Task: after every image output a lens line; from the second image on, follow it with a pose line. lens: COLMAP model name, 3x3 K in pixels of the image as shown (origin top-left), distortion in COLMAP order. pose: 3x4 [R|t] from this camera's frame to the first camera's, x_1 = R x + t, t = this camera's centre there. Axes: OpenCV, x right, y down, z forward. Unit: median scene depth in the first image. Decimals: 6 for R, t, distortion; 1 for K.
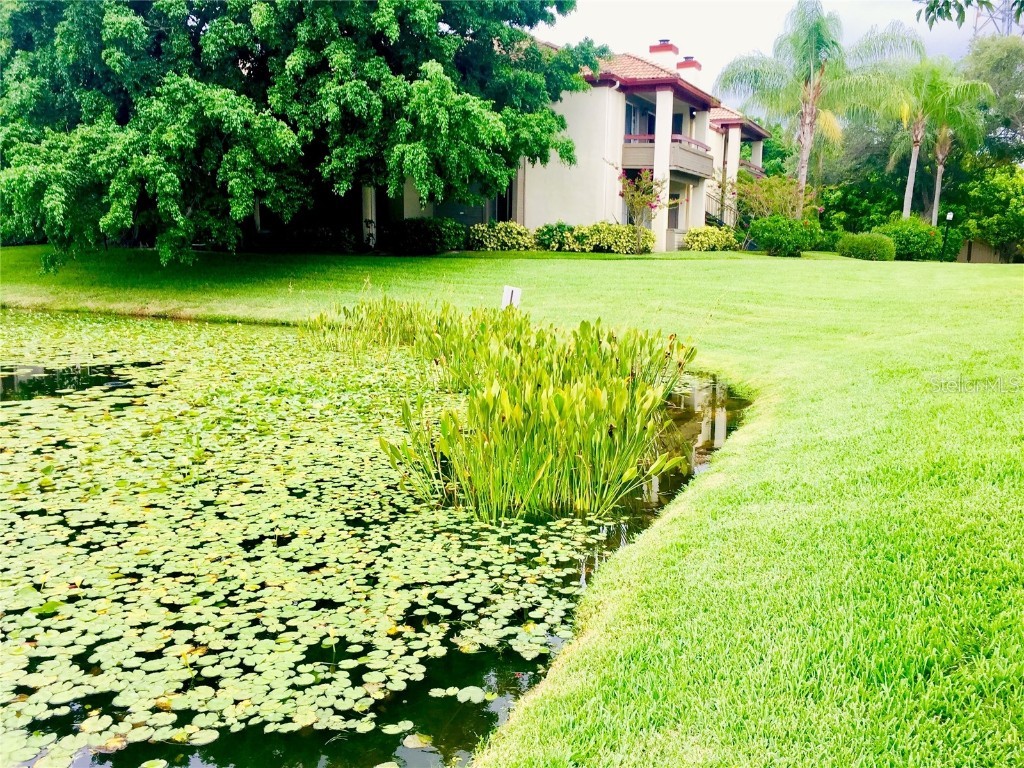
lens RADIAL K [[874.8, 0, 510.5], [0, 874.8, 388.2], [0, 0, 1]] dist [0.076819, -0.113390]
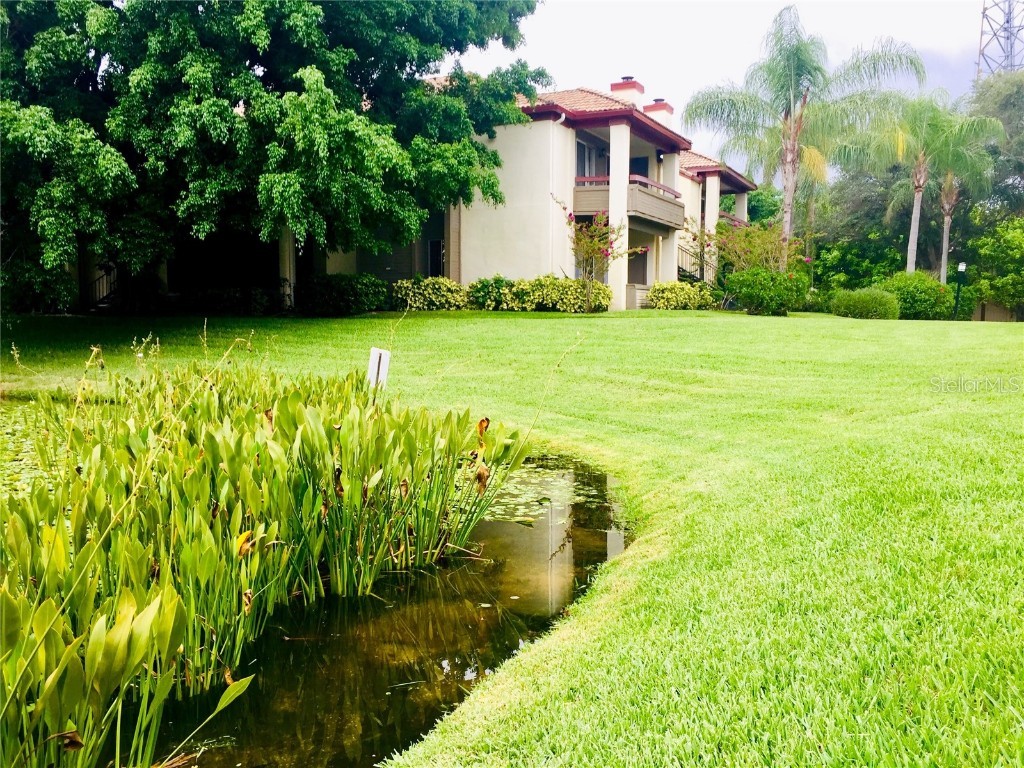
lens RADIAL K [[874.8, 0, 519.6], [0, 874.8, 384.1], [0, 0, 1]] dist [0.076819, -0.113390]
pose [[0.999953, -0.008694, -0.004367, 0.084886], [0.008282, 0.996181, -0.086922, -0.014414], [0.005106, 0.086882, 0.996206, 0.183462]]
